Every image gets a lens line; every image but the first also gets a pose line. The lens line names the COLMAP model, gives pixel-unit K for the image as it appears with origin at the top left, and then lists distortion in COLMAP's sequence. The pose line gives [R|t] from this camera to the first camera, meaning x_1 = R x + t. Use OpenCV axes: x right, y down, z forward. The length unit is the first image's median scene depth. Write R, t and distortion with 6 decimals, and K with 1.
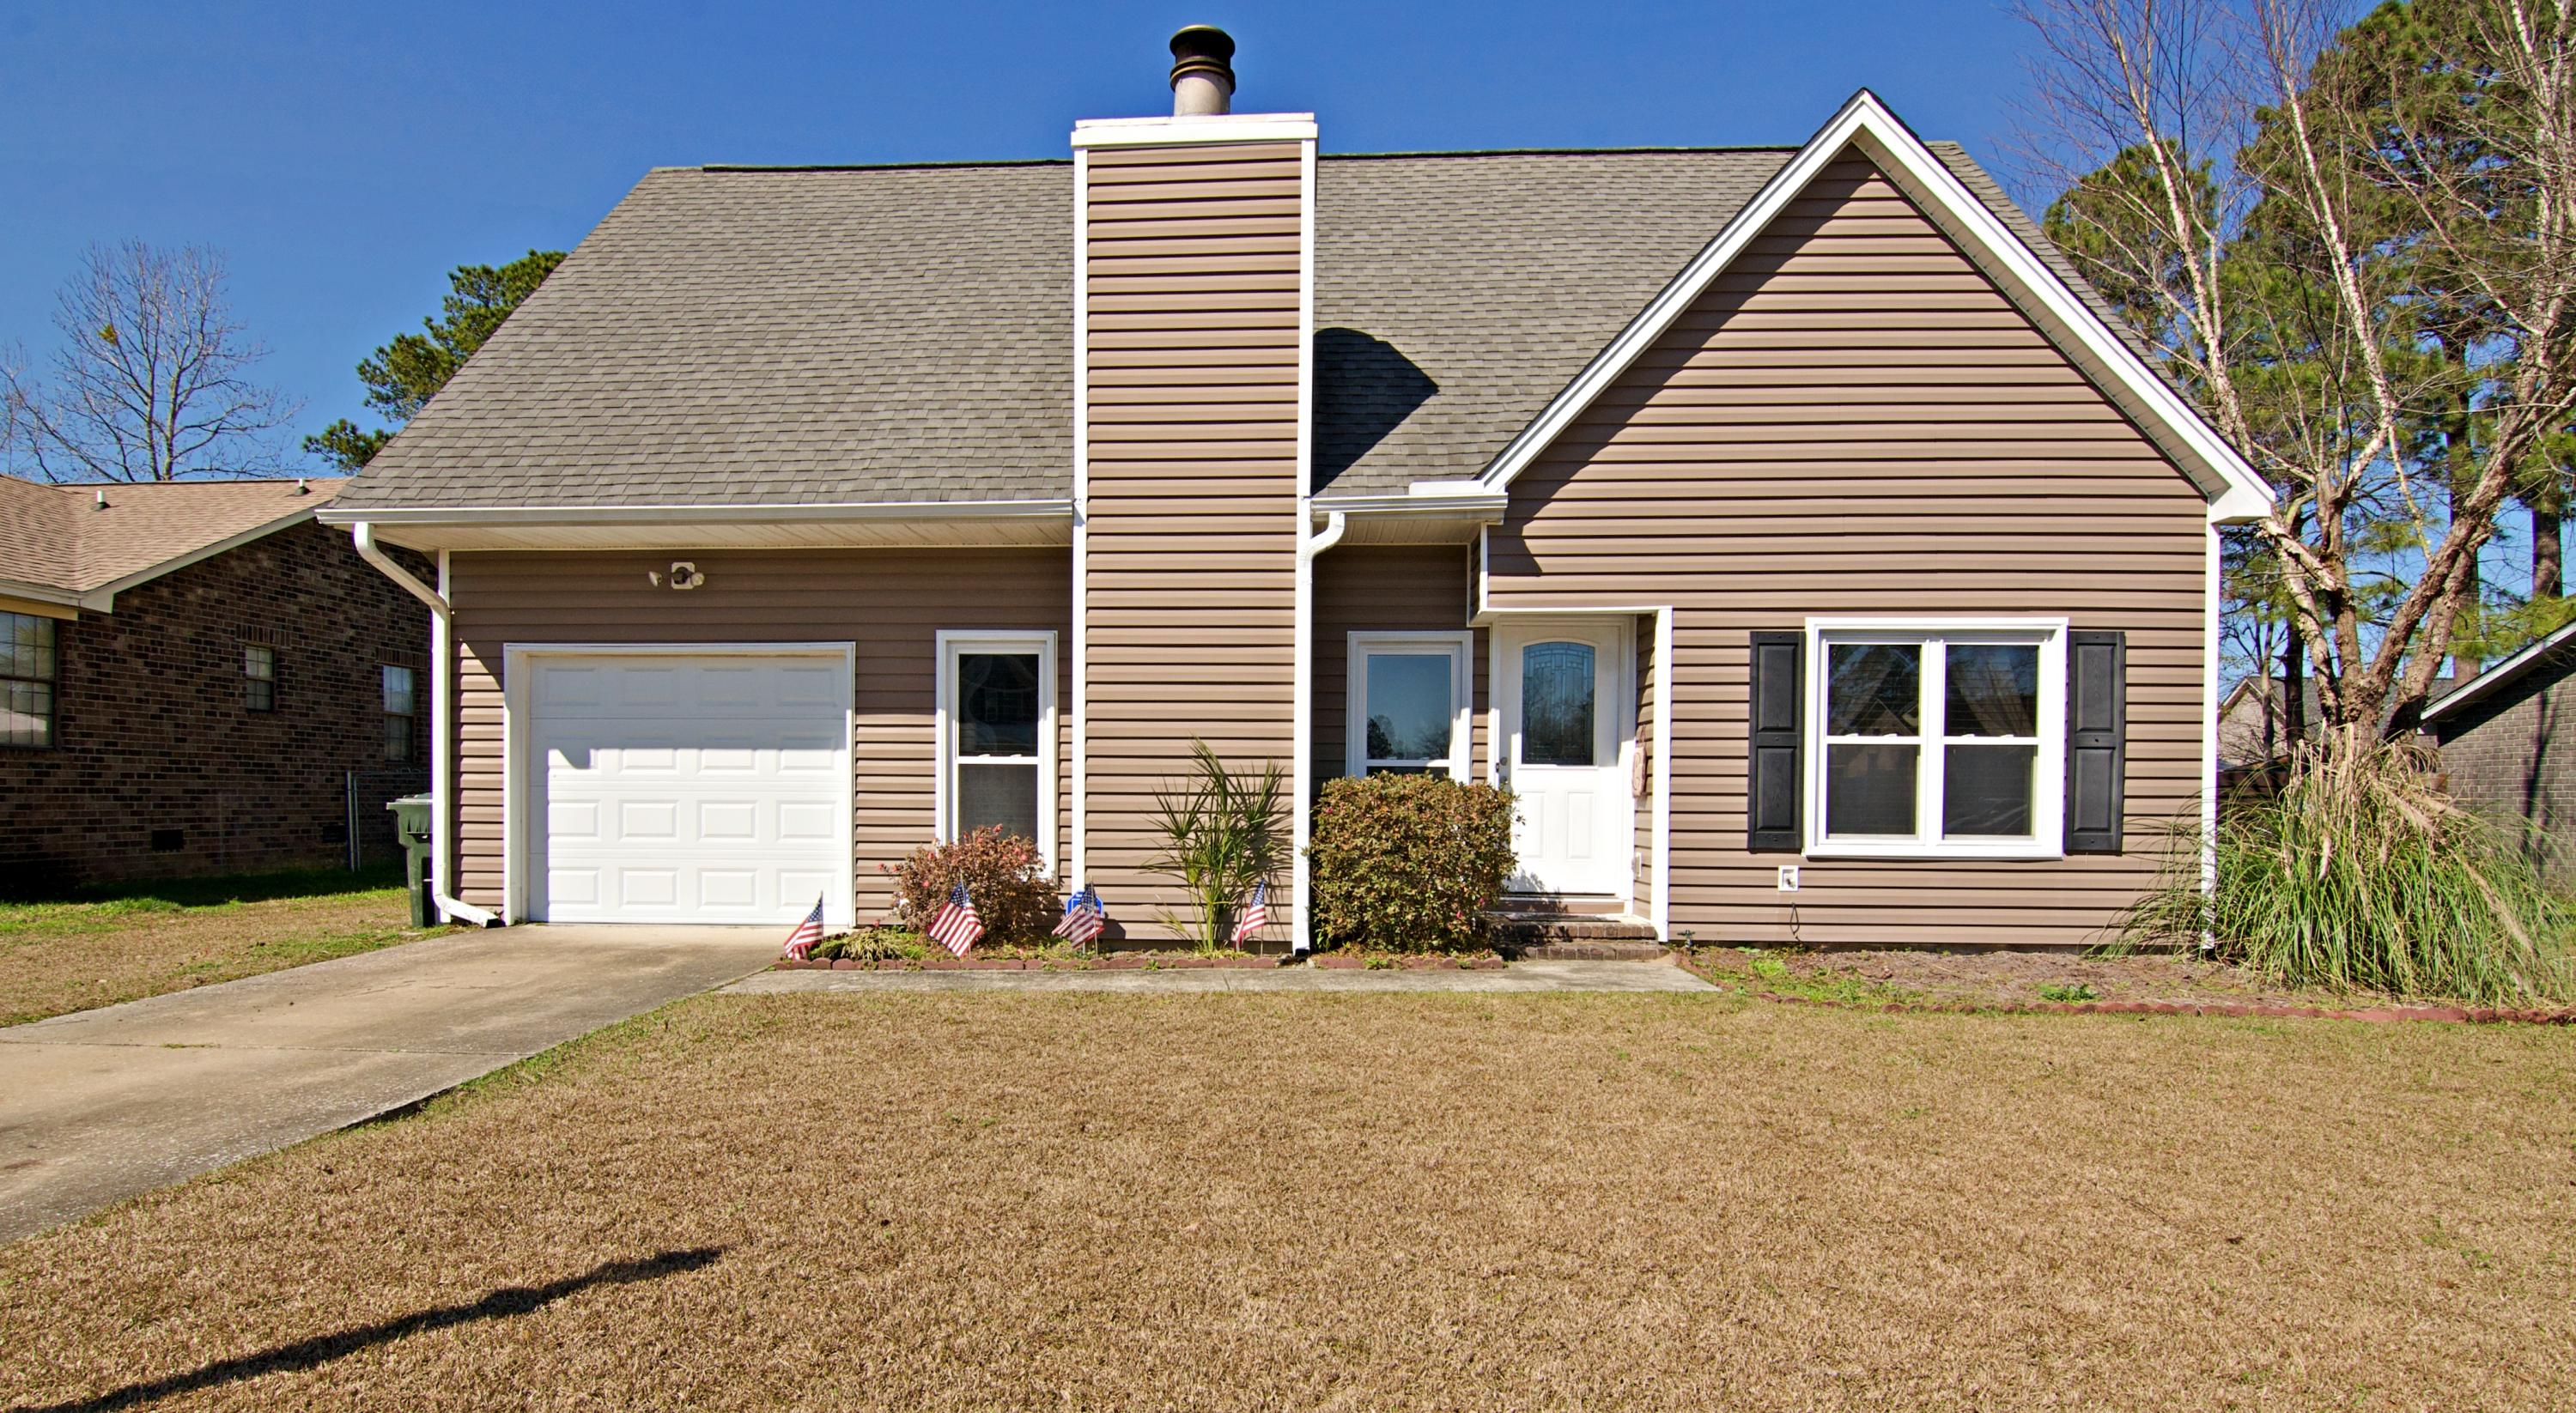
lens RADIAL K [[1281.4, 0, 1278.8], [0, 1281.4, 807.6], [0, 0, 1]] dist [-0.008204, -0.001252]
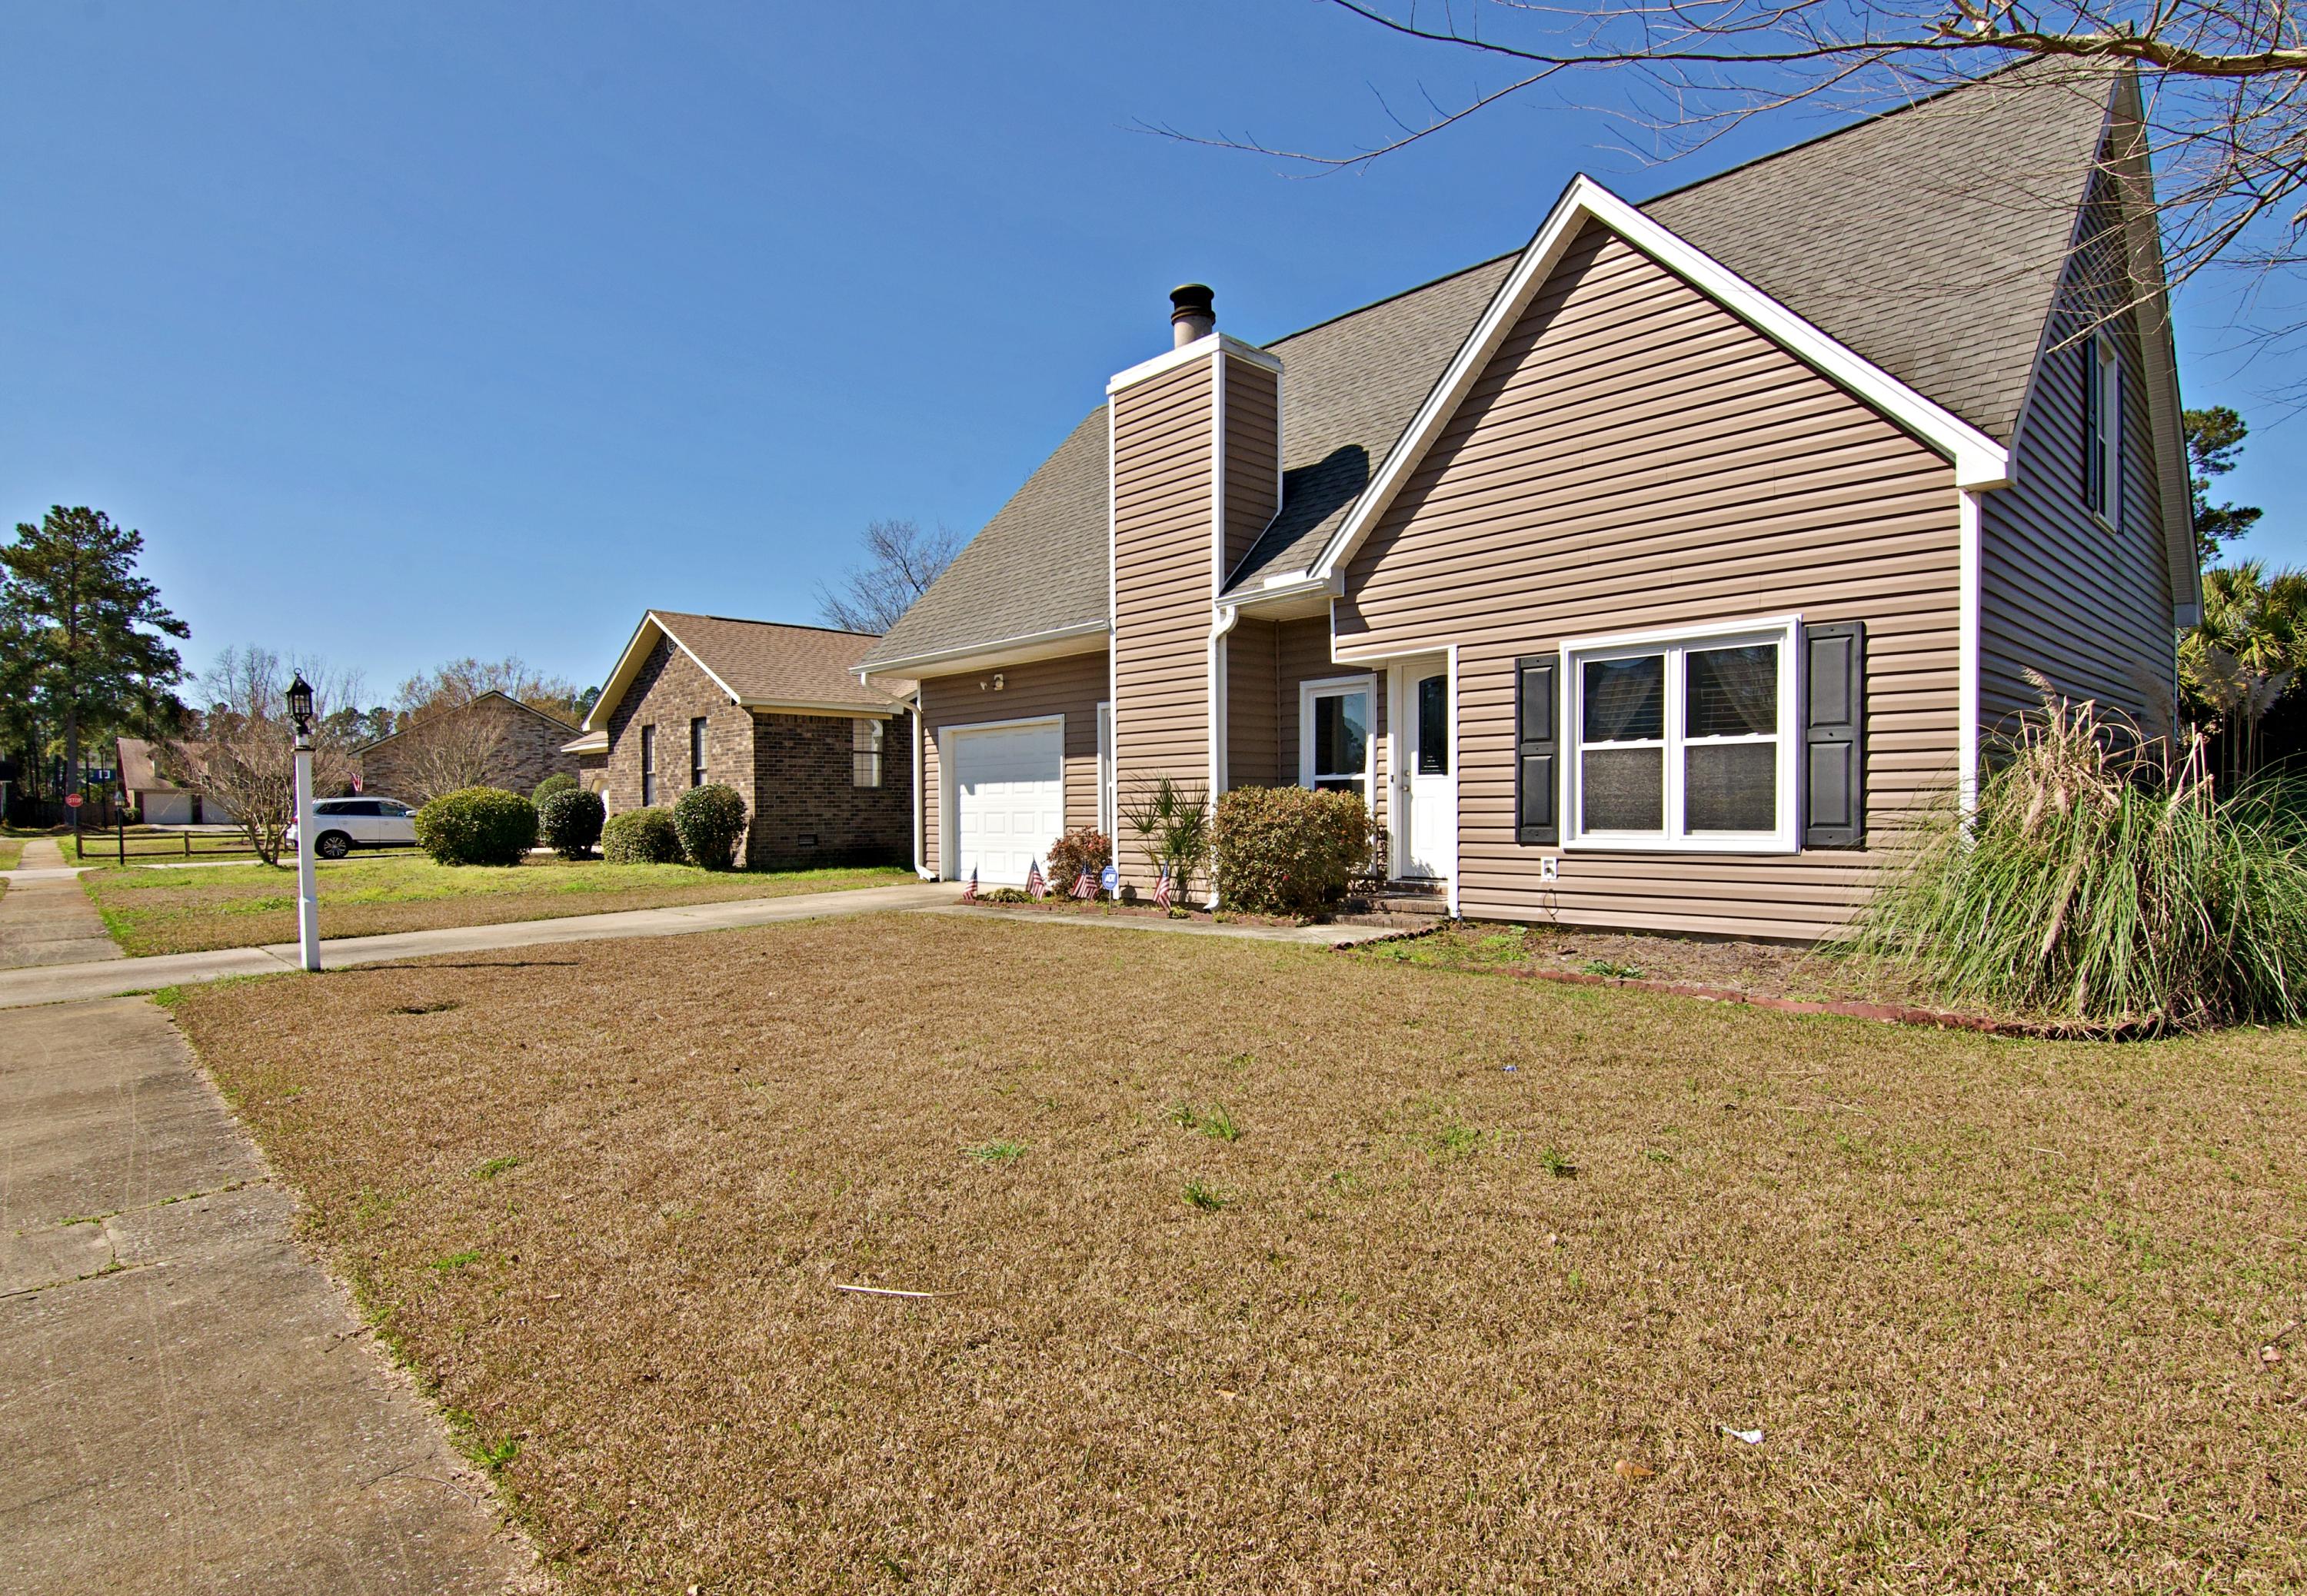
lens RADIAL K [[1207.4, 0, 1148.3], [0, 1207.4, 814.1], [0, 0, 1]] dist [-0.004193, -0.001179]
pose [[0.720131, -0.010977, -0.693751, 0.894965], [0.010908, 0.999930, -0.004499, 0.007282], [0.693752, -0.004327, 0.720201, -0.039559]]
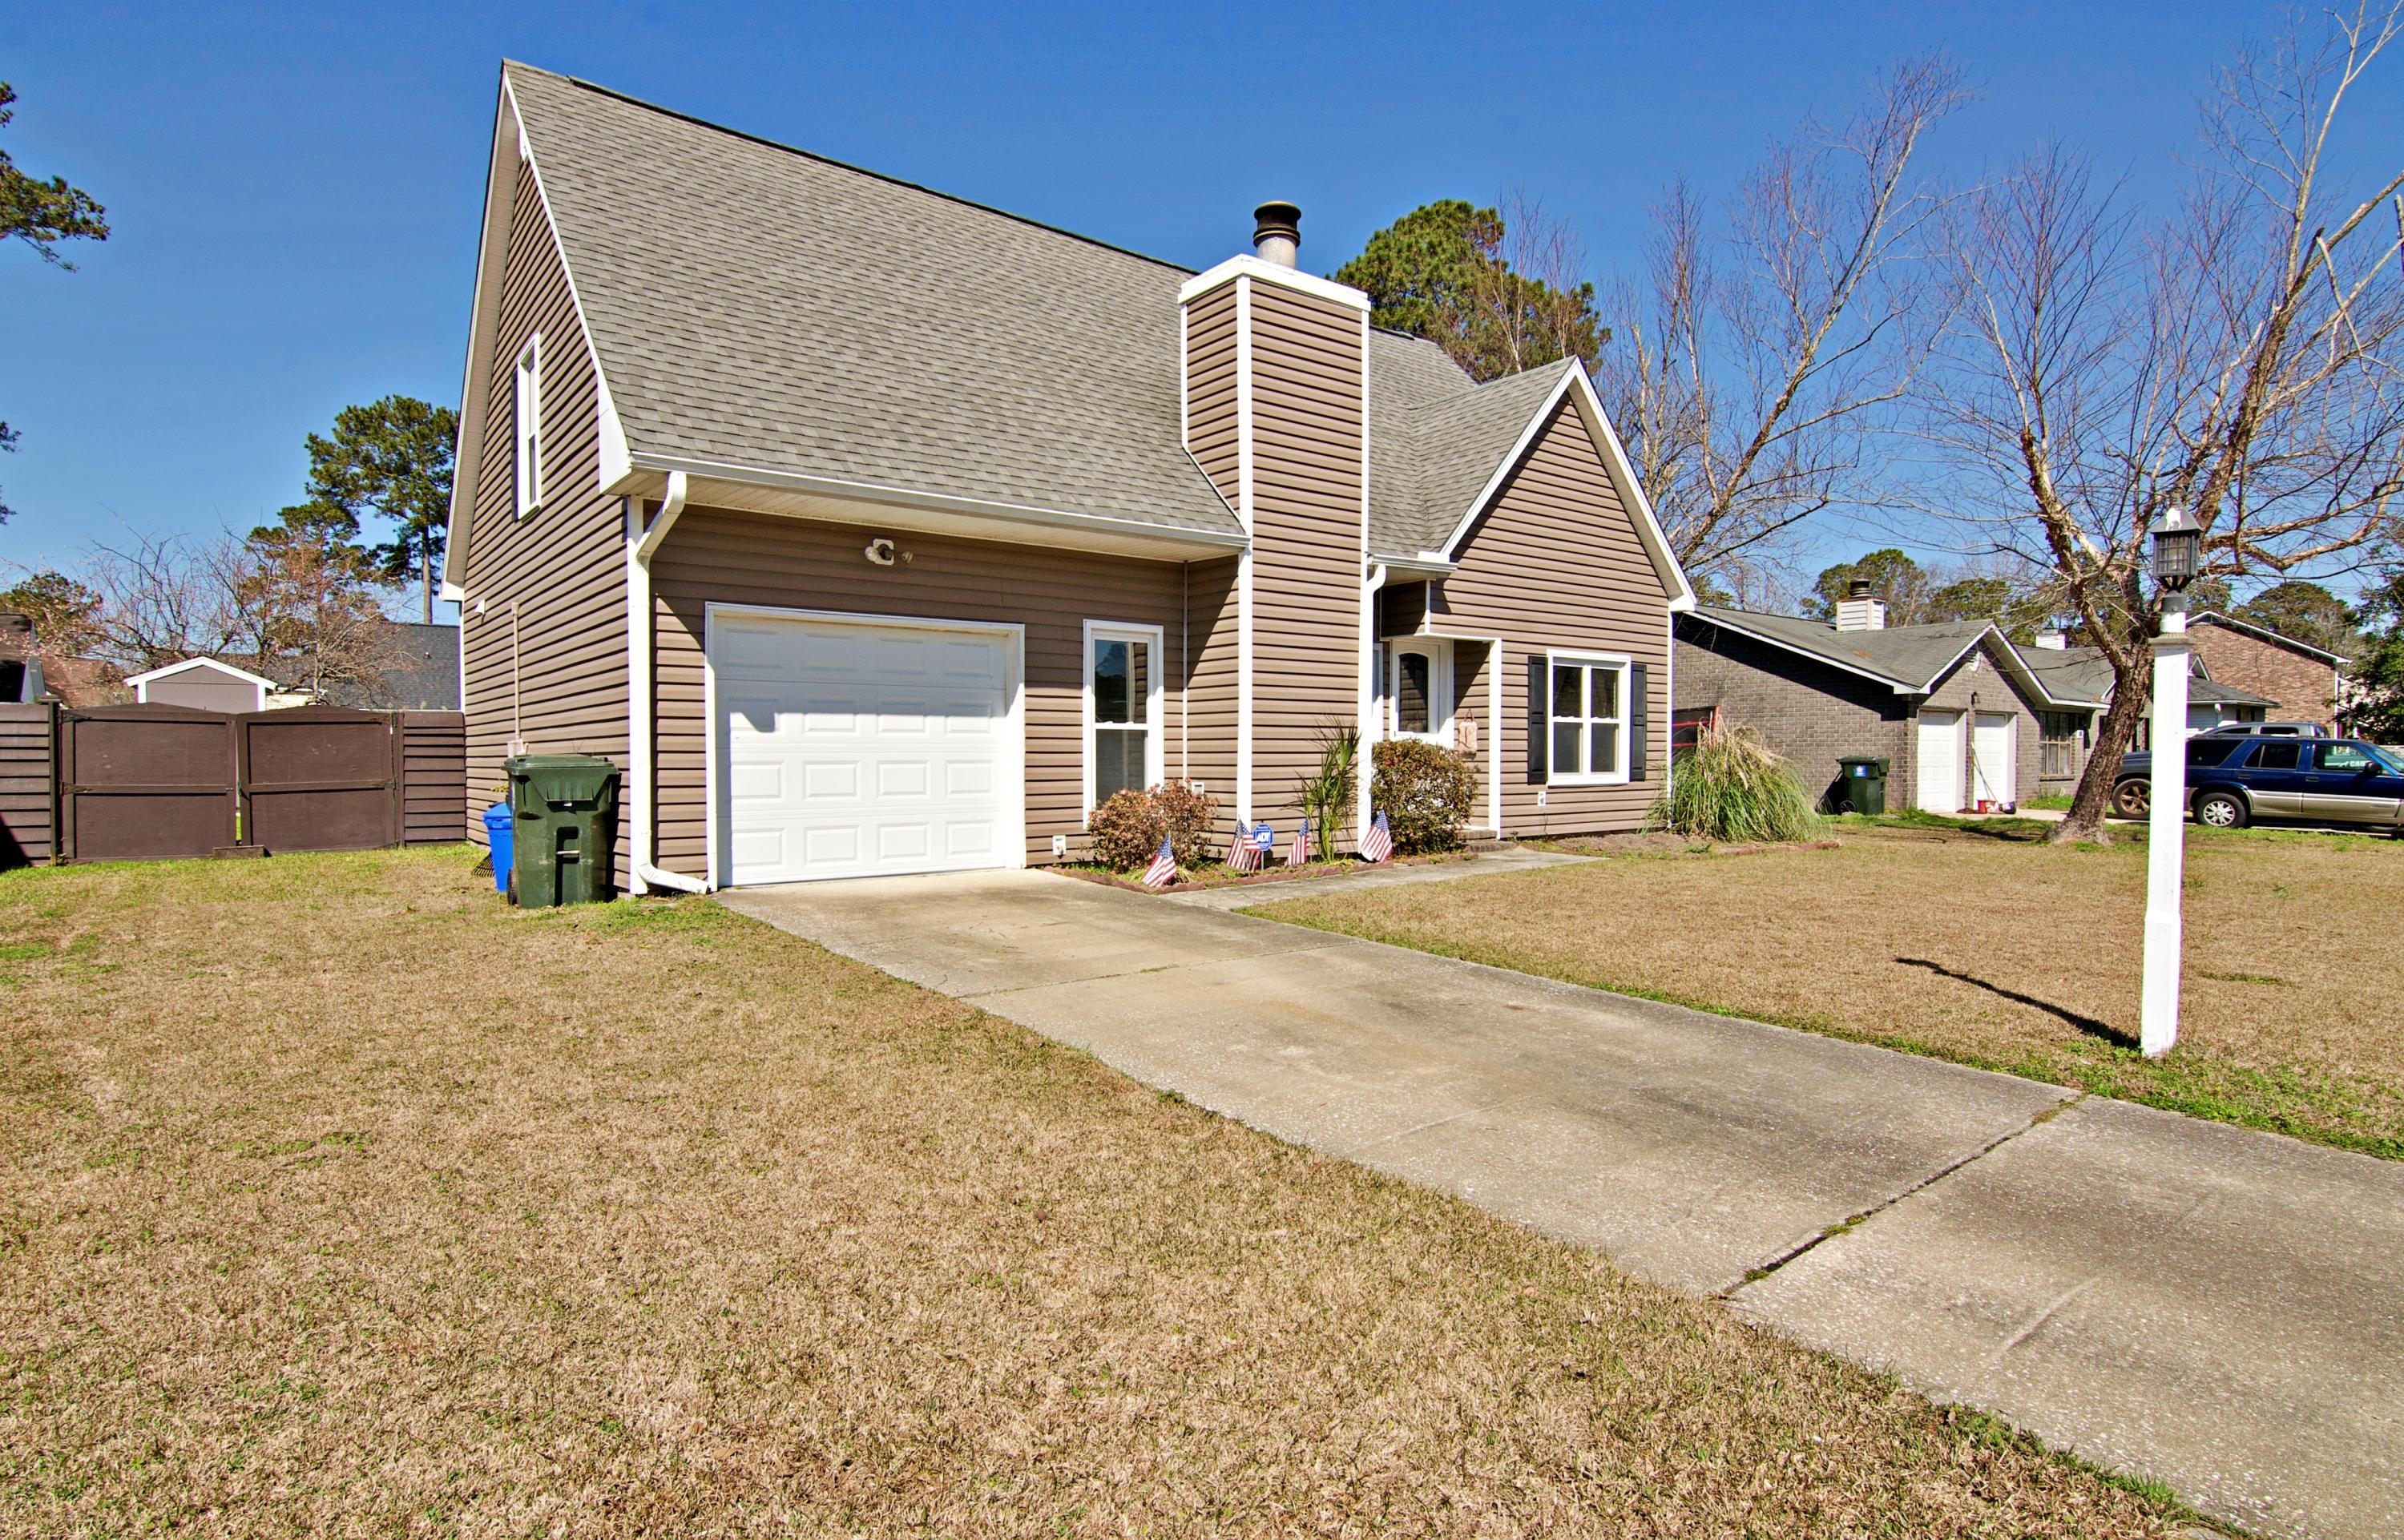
lens RADIAL K [[1211.5, 0, 1186.5], [0, 1211.5, 768.9], [0, 0, 1]] dist [-0.005608, -0.000641]
pose [[0.758579, -0.015264, 0.651402, -1.035952], [0.010982, 0.999883, 0.010641, -0.008224], [-0.651488, -0.000918, 0.758658, 0.067970]]
